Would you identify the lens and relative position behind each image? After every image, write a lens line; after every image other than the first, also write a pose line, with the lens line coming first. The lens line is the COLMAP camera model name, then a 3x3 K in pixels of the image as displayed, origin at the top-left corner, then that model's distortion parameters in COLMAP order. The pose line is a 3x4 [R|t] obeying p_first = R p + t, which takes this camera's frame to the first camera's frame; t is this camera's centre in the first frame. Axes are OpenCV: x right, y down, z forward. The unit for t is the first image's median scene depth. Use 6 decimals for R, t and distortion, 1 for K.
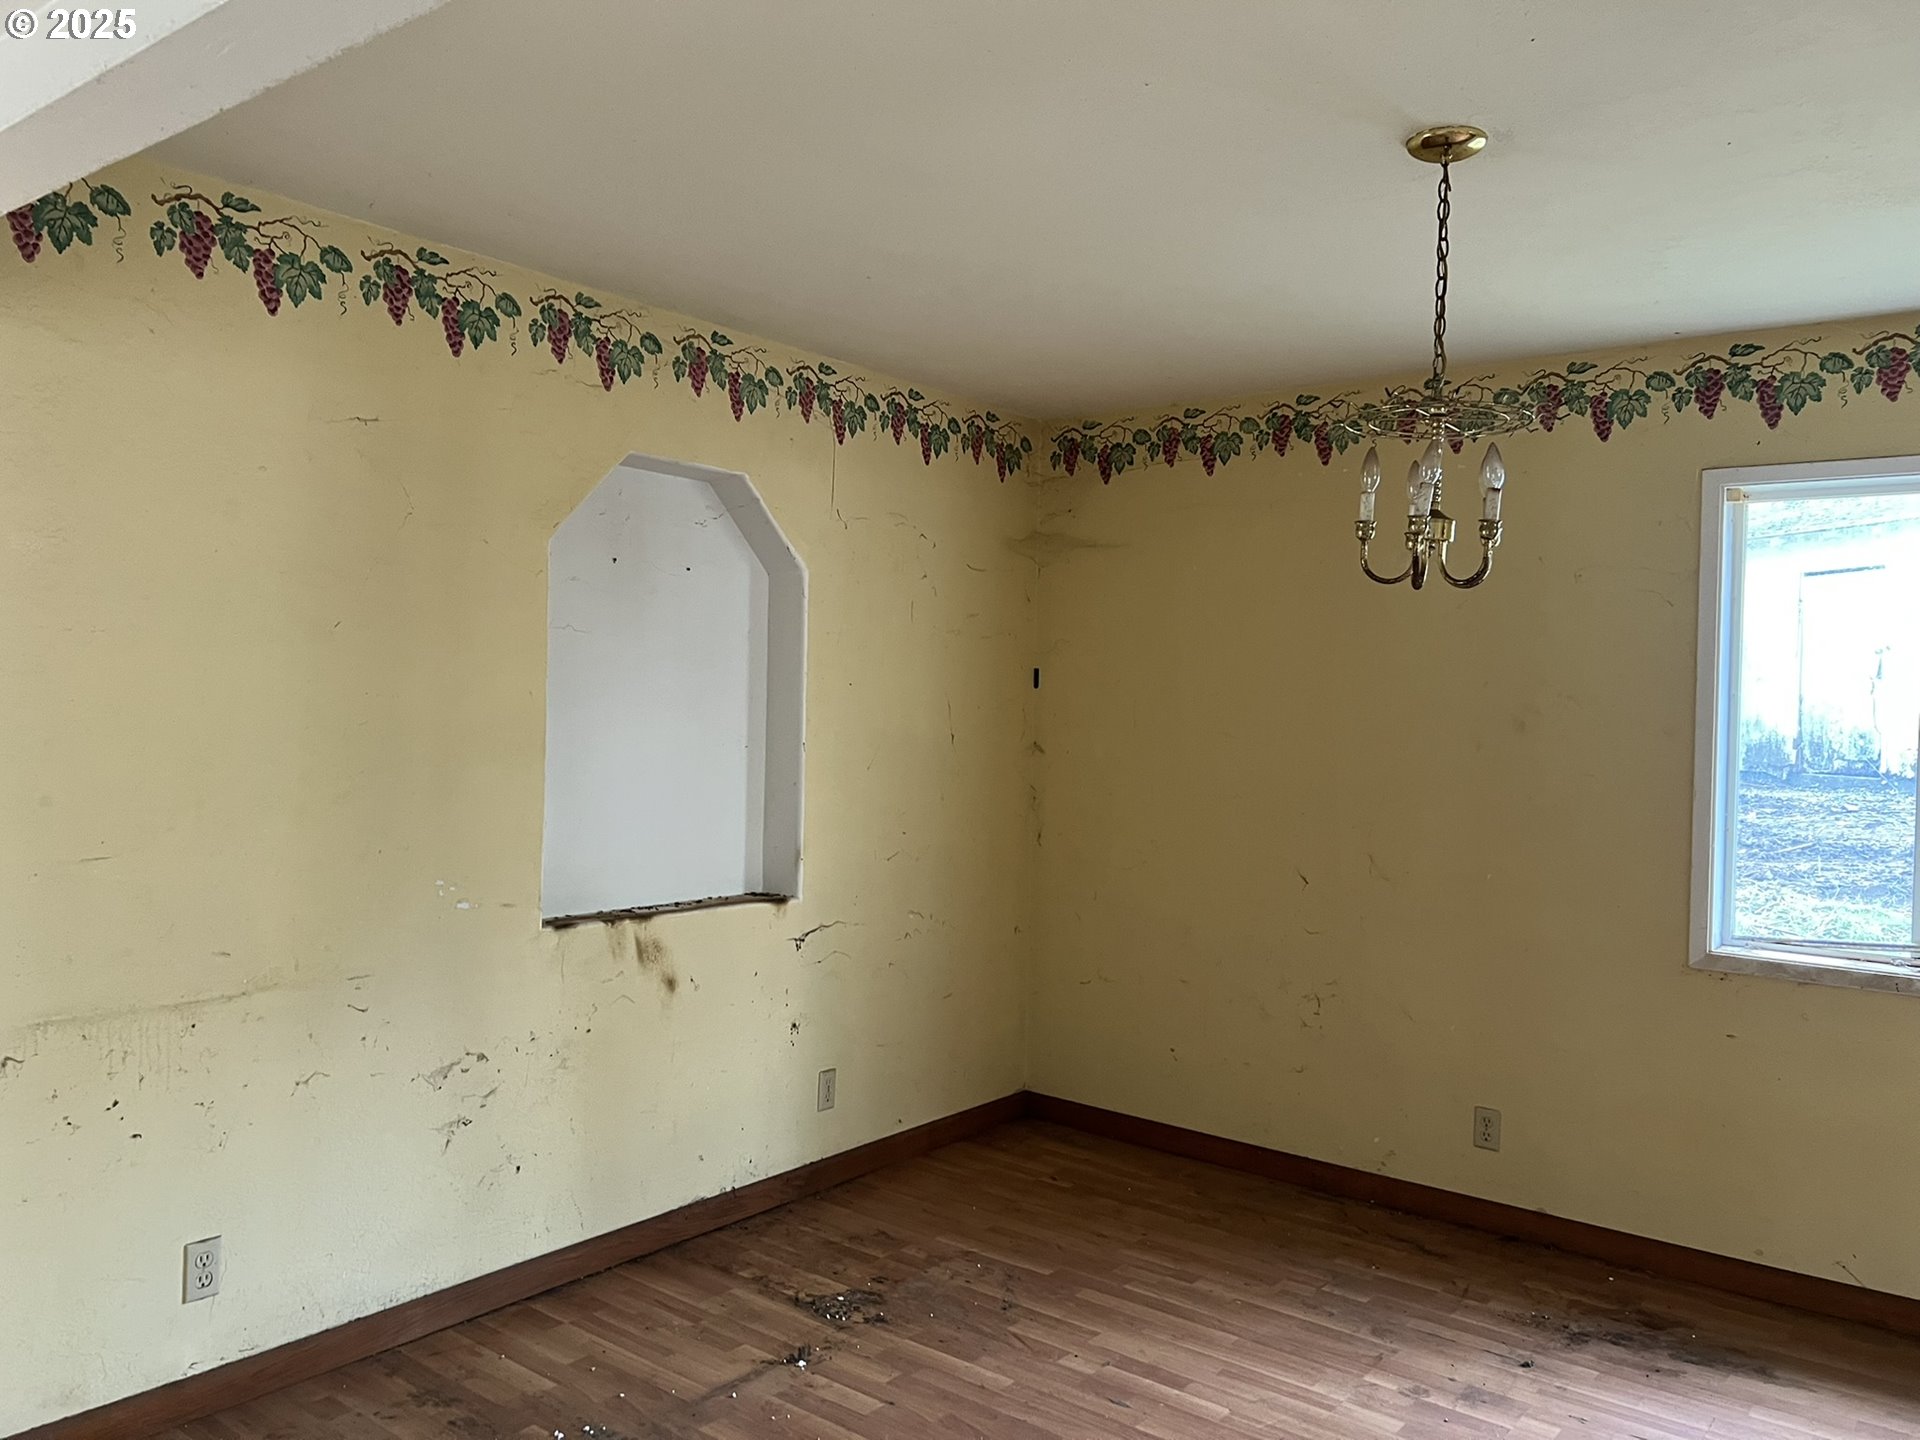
lens RADIAL K [[1473.9, 0, 959.2], [0, 1473.9, 746.8], [0, 0, 1]] dist [0.008863, -0.009909]
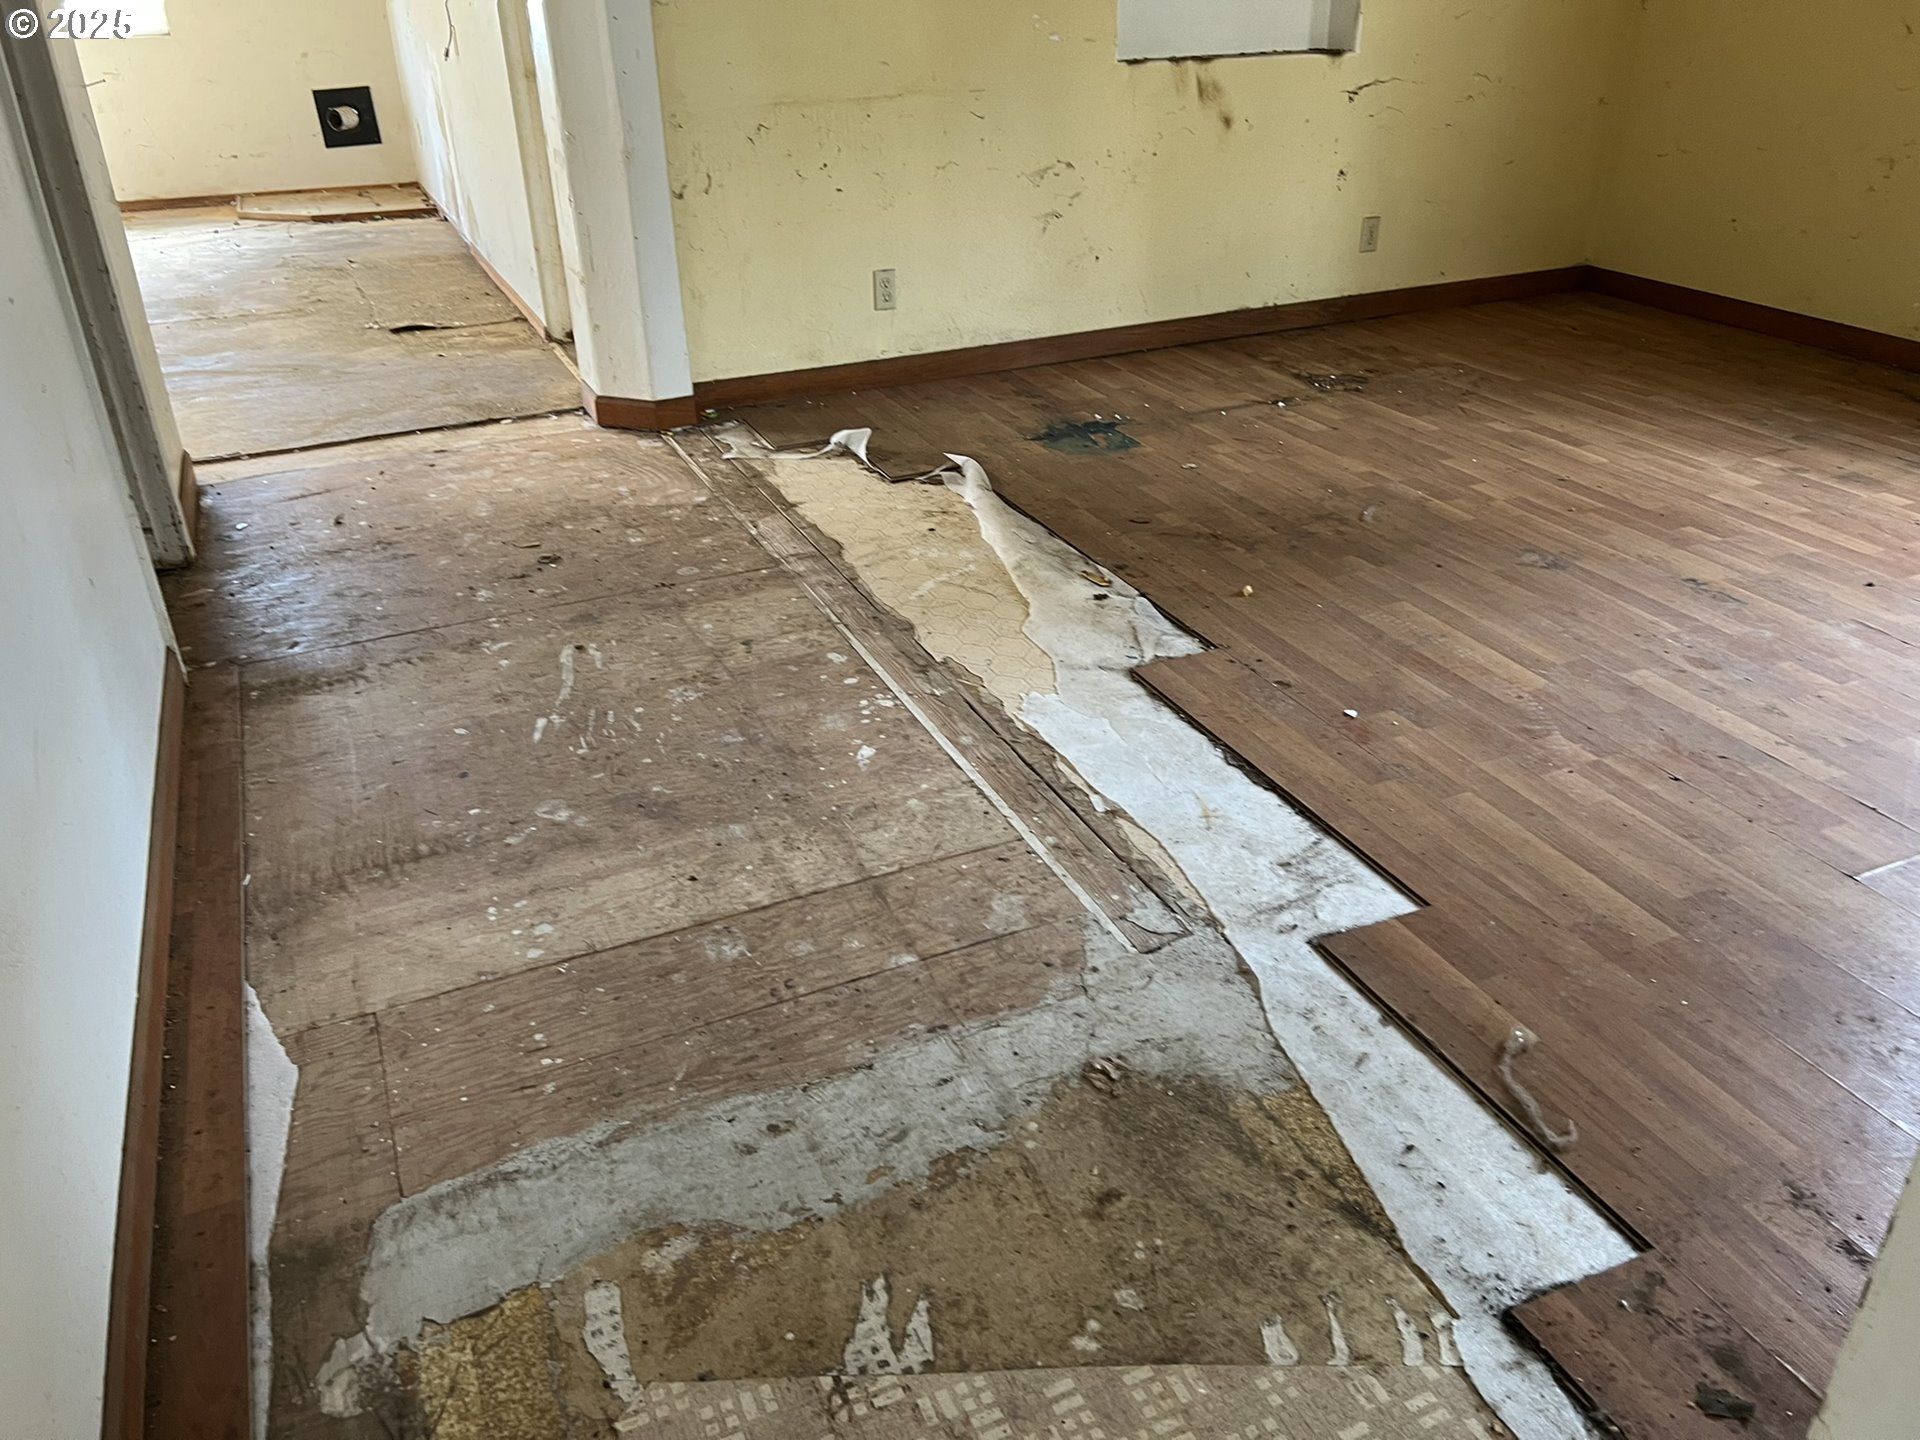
lens RADIAL K [[1473.9, 0, 959.2], [0, 1473.9, 746.8], [0, 0, 1]] dist [0.008863, -0.009909]
pose [[0.880087, 0.177677, -0.440317, 0.260548], [0.034720, 0.900783, 0.432880, 0.097961], [0.473542, -0.396260, 0.786598, -0.297044]]
